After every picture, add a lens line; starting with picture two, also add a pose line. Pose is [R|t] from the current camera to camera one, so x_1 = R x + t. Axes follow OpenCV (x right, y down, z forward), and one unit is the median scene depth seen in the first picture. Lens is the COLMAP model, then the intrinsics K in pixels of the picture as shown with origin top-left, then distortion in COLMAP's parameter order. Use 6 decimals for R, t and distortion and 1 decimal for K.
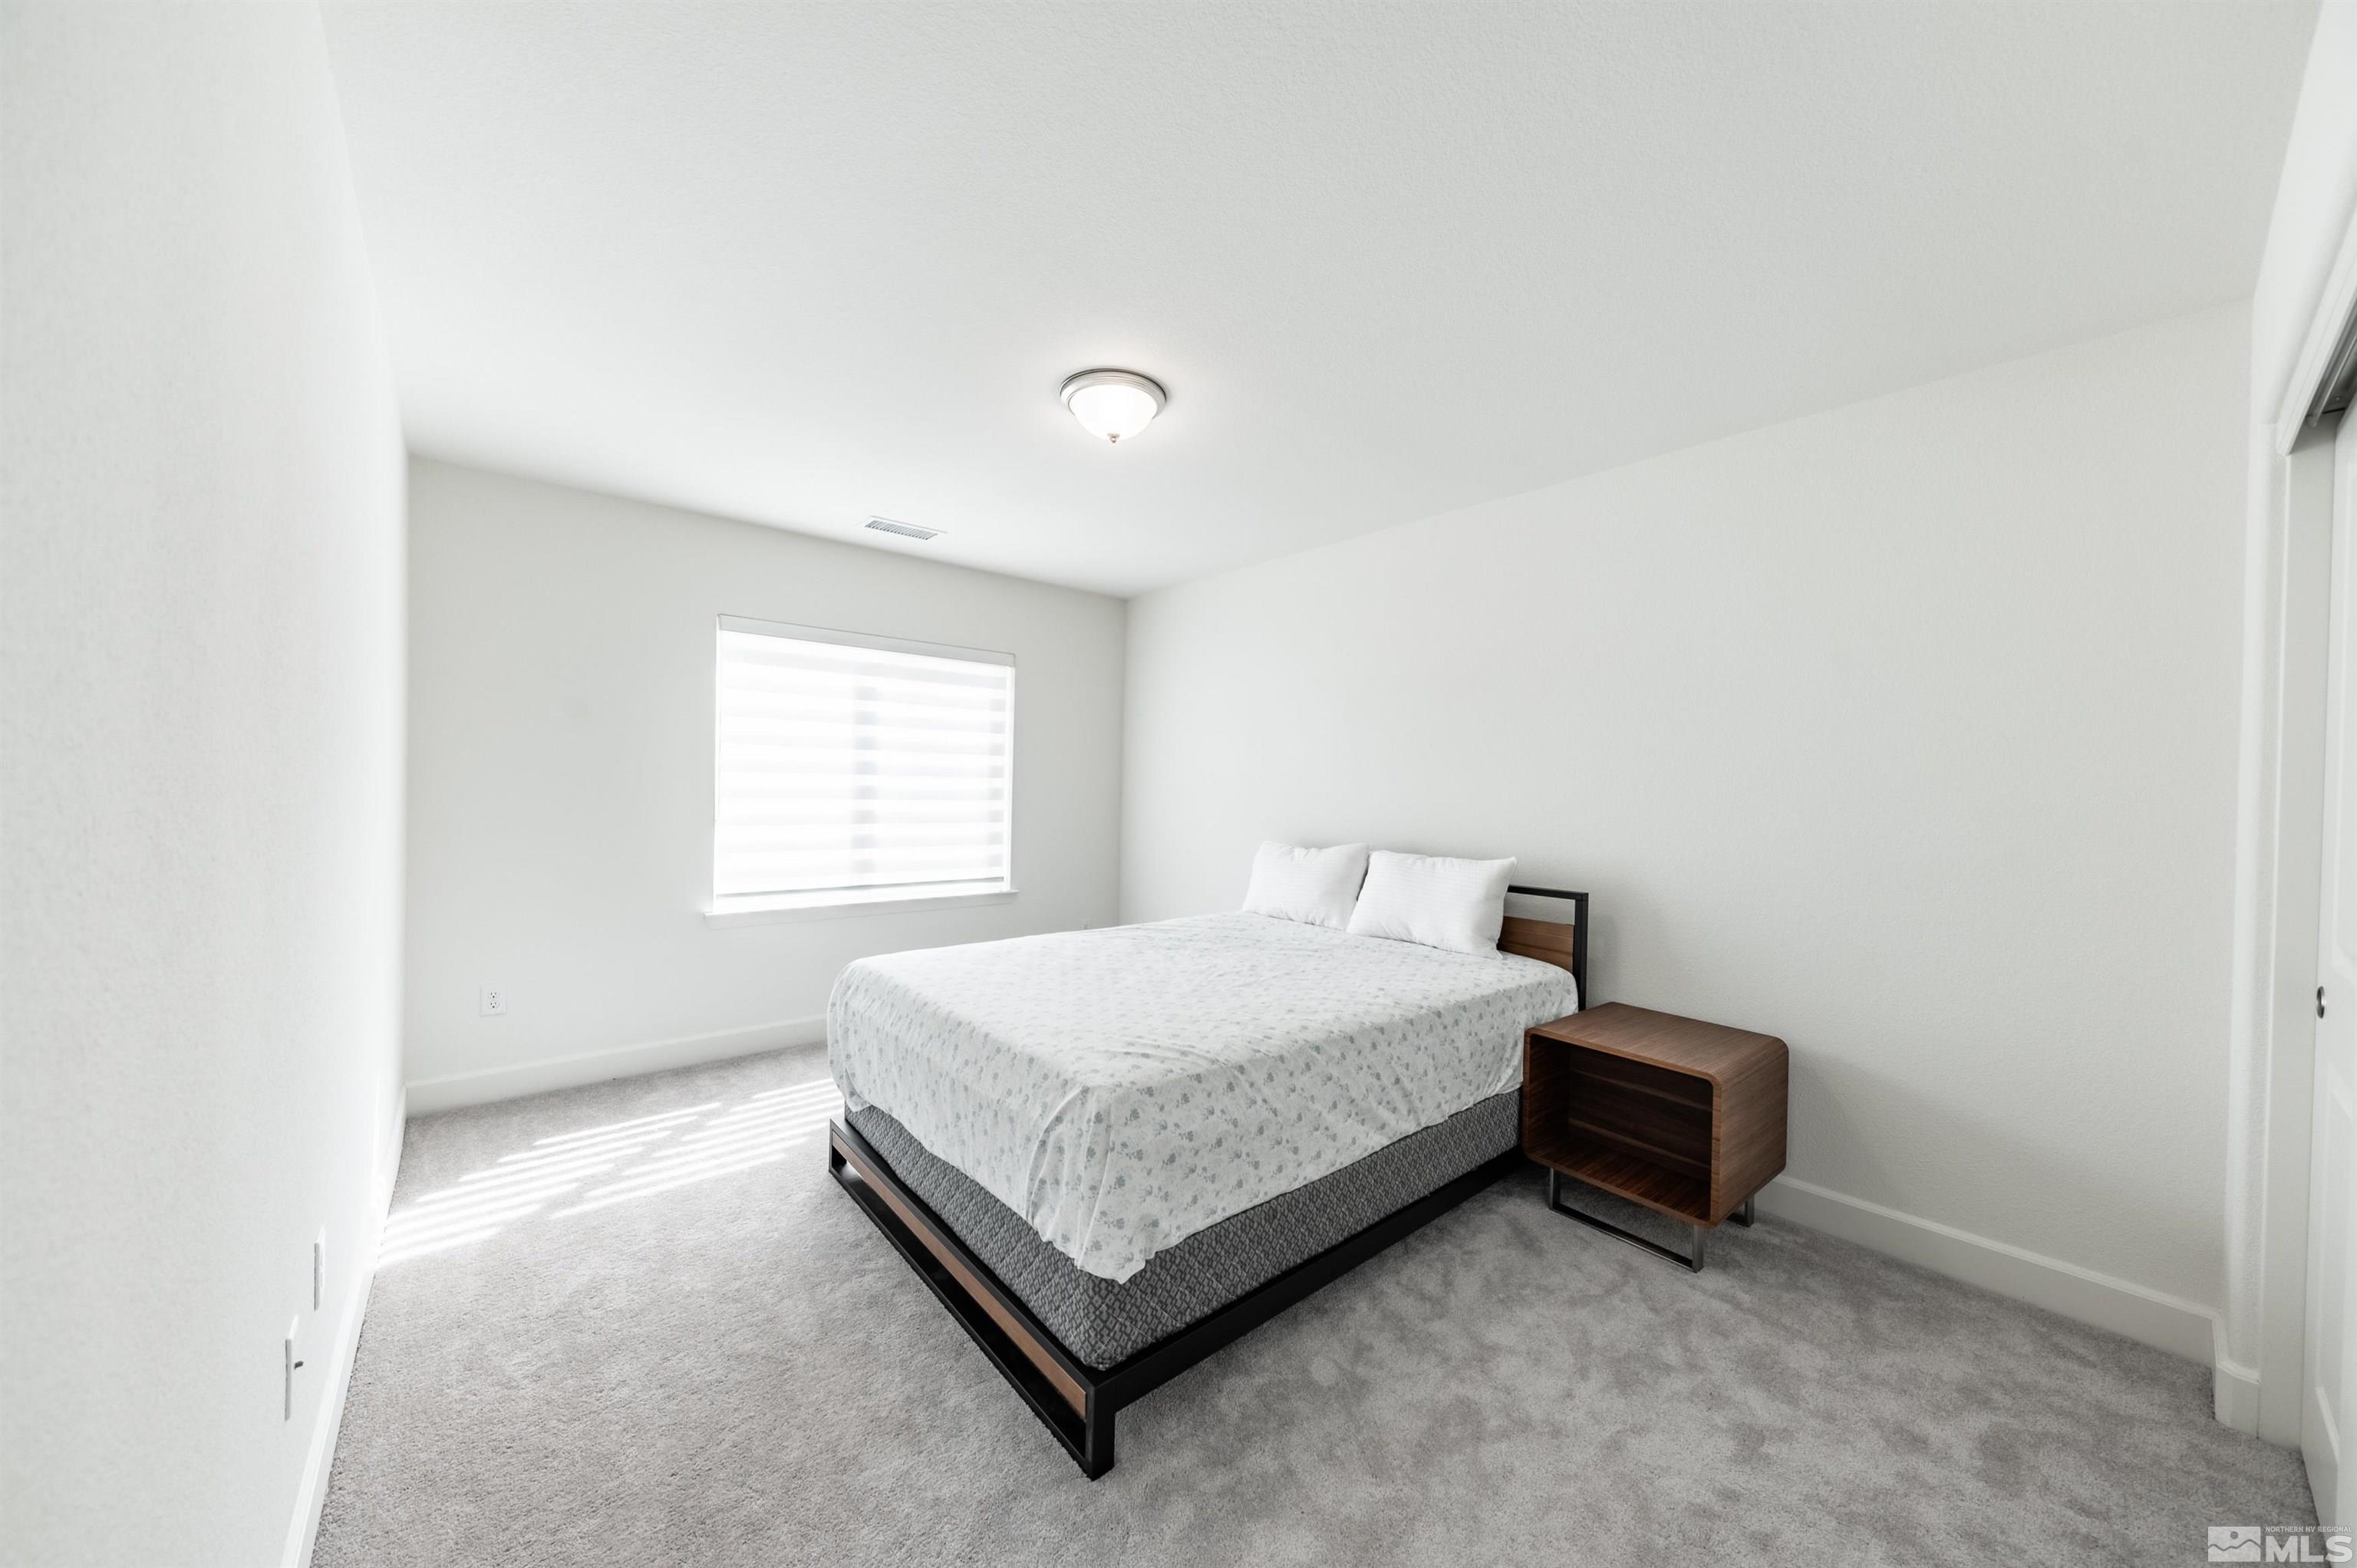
lens RADIAL K [[819.7, 0, 1182.4], [0, 819.7, 782.4], [0, 0, 1]] dist [-0.000561, -0.001059]
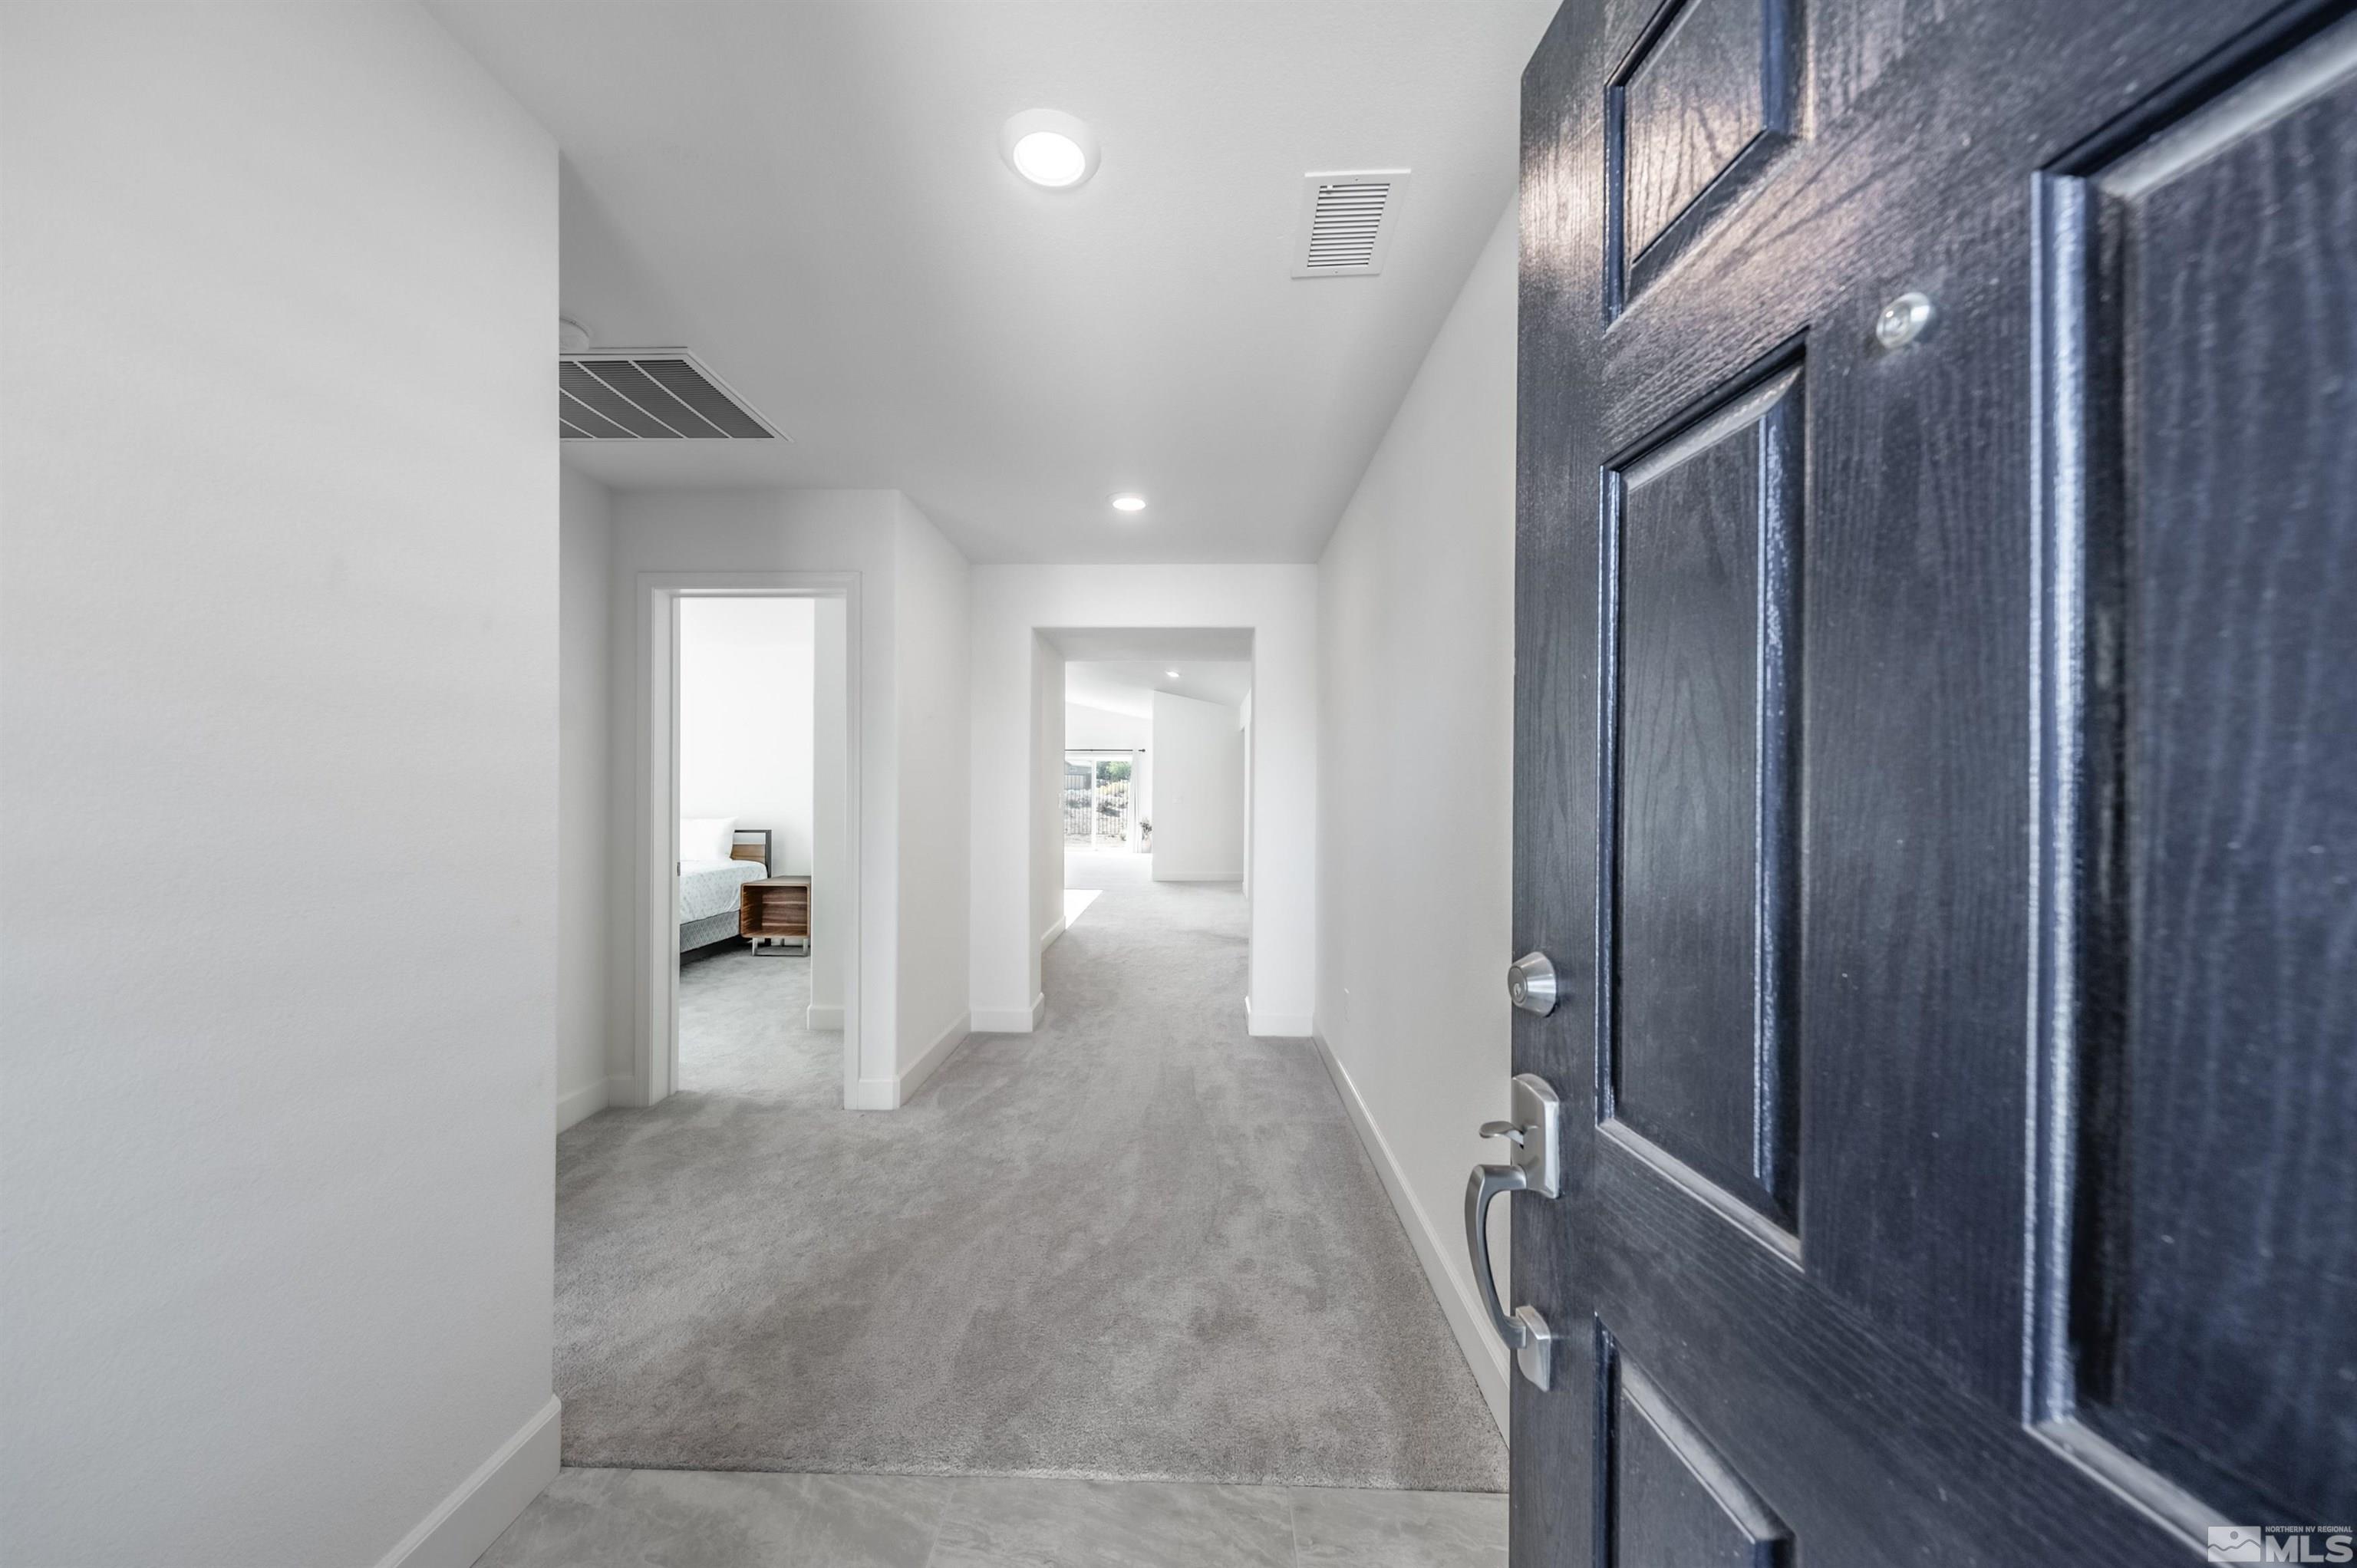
lens RADIAL K [[819.7, 0, 1177.9], [0, 819.7, 790.3], [0, 0, 1]] dist [-0.000561, -0.001059]
pose [[0.670849, -0.027322, 0.741091, -0.460008], [0.021265, 0.999619, 0.017605, 0.008093], [-0.741289, 0.003949, 0.671174, -1.448621]]
